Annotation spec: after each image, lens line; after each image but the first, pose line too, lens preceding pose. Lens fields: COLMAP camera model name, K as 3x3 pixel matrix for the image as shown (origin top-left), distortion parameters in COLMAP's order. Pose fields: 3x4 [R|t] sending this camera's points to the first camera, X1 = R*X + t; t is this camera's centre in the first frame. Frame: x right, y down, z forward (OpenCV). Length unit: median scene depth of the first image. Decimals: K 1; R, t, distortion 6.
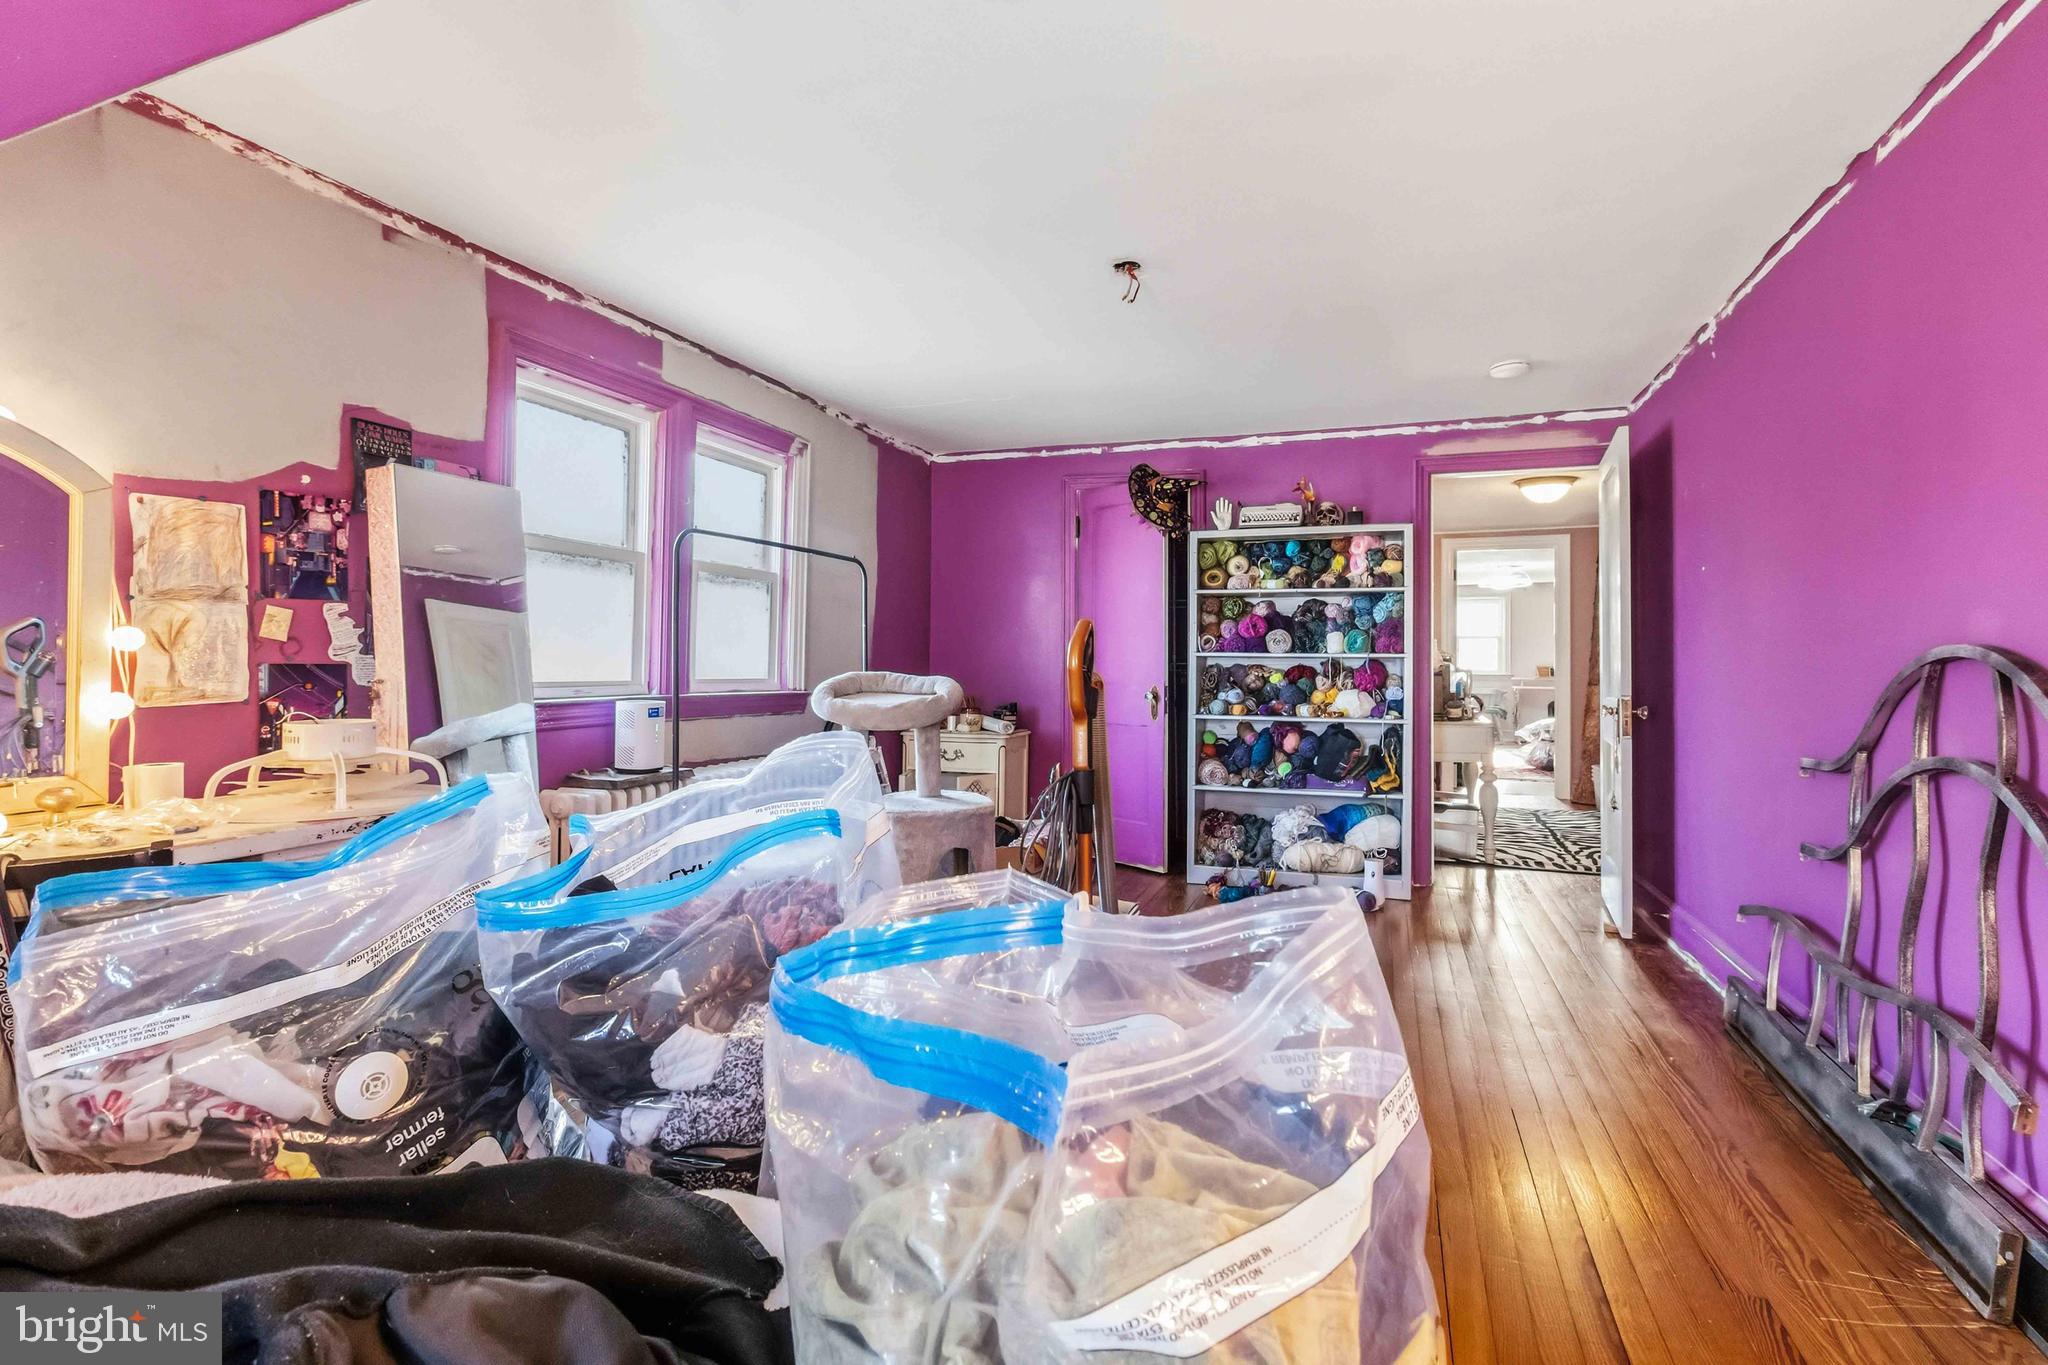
lens RADIAL K [[951.6, 0, 1024.3], [0, 951.6, 673.2], [0, 0, 1]] dist [0.003942, 0.000544]
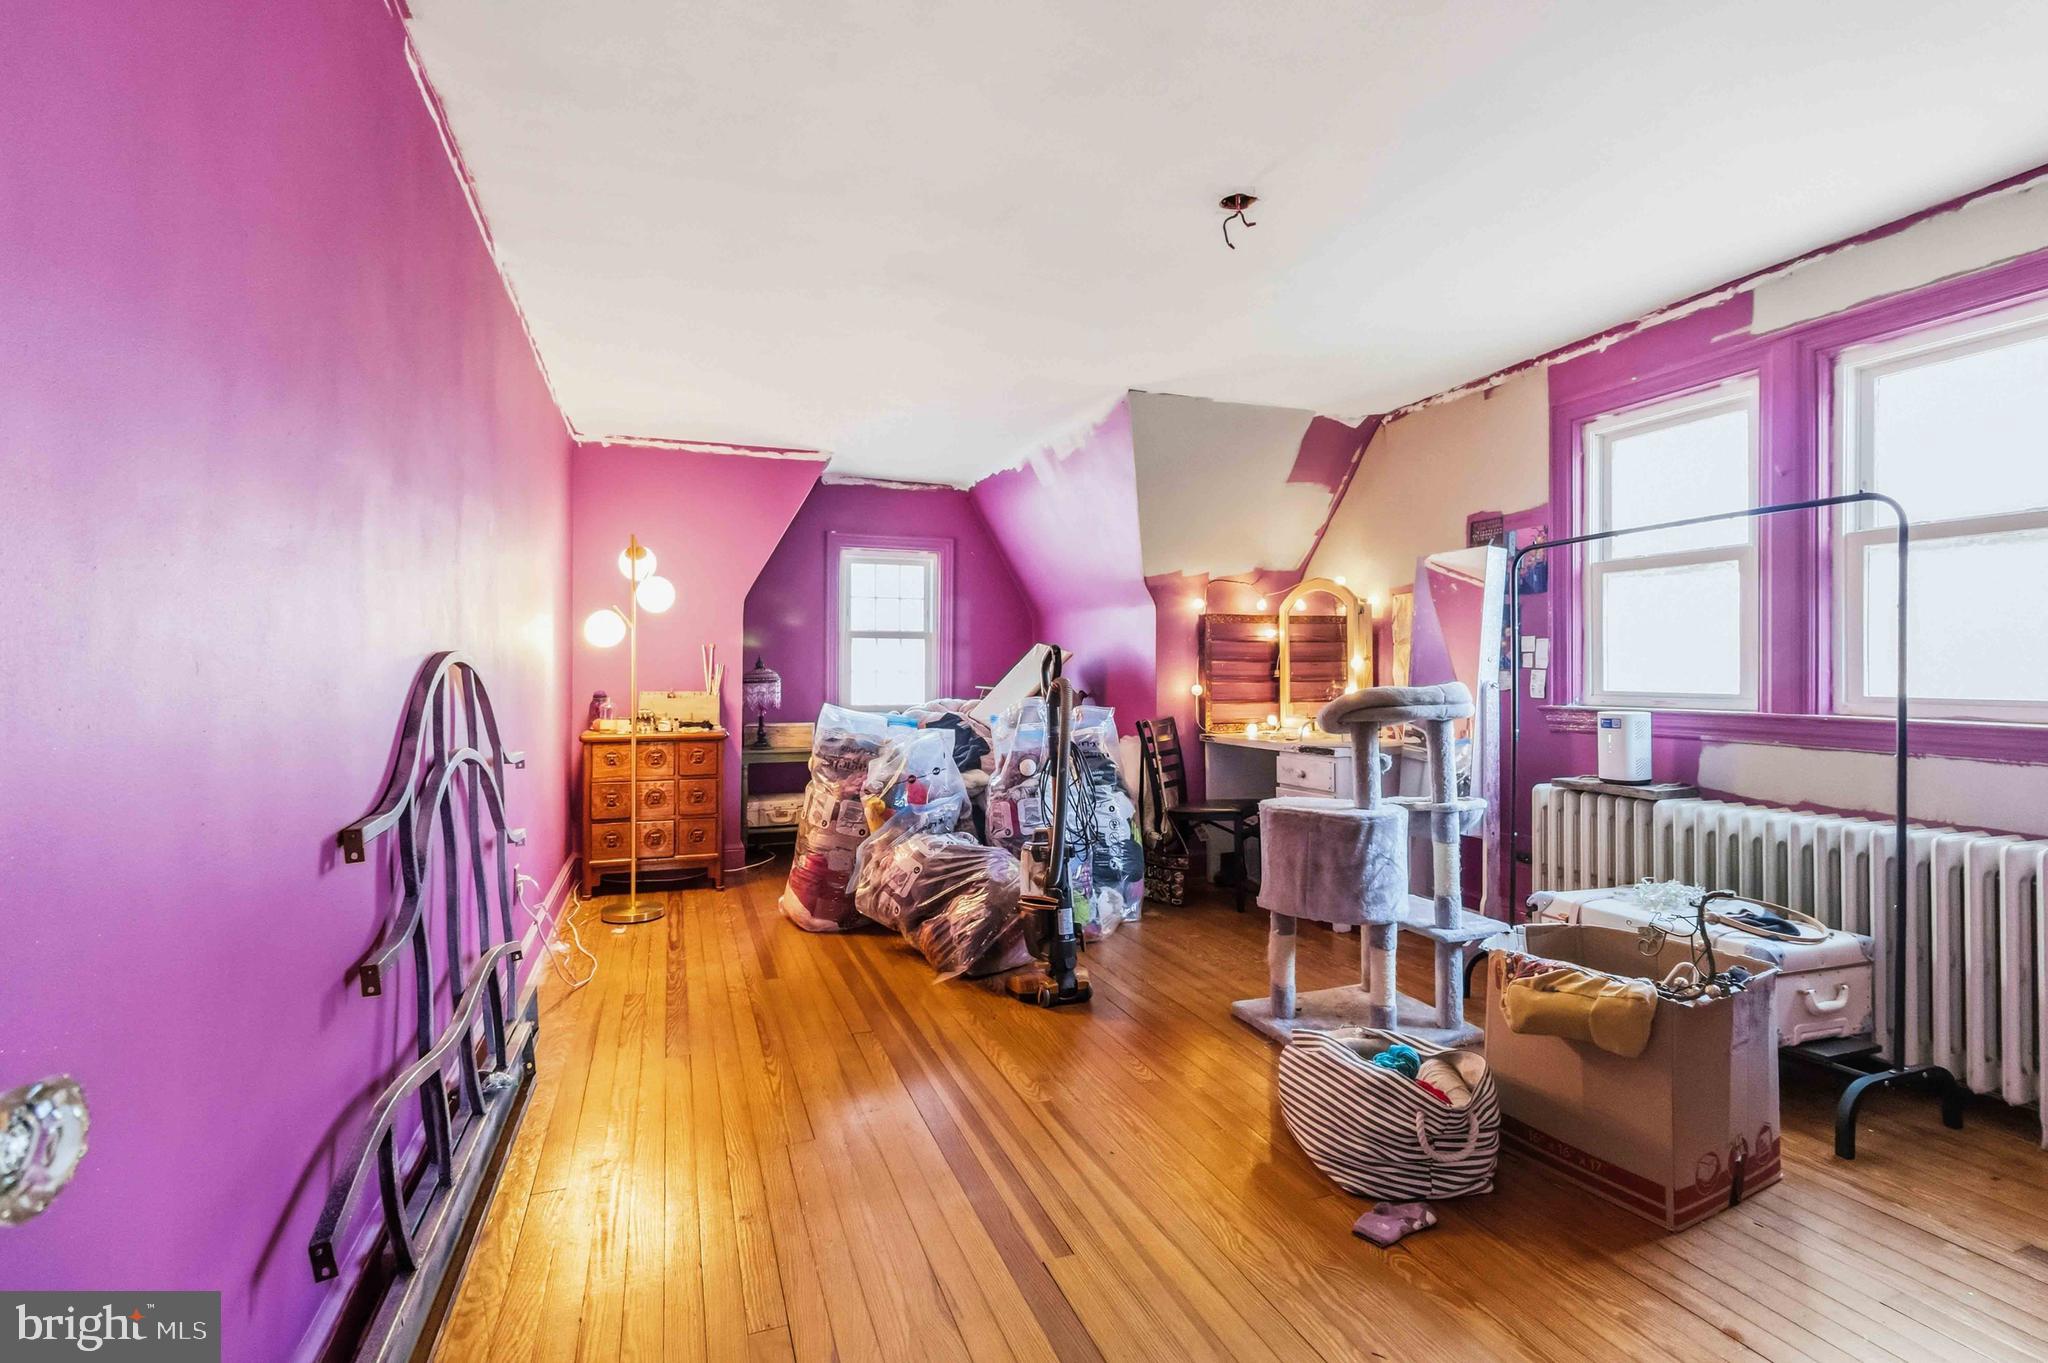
lens RADIAL K [[951.6, 0, 1024.9], [0, 951.6, 670.0], [0, 0, 1]] dist [0.003942, 0.000544]
pose [[-0.756178, -0.004684, -0.654349, 0.745506], [-0.008776, 0.999957, 0.002984, -0.014001], [0.654307, 0.007999, -0.756187, 1.401195]]
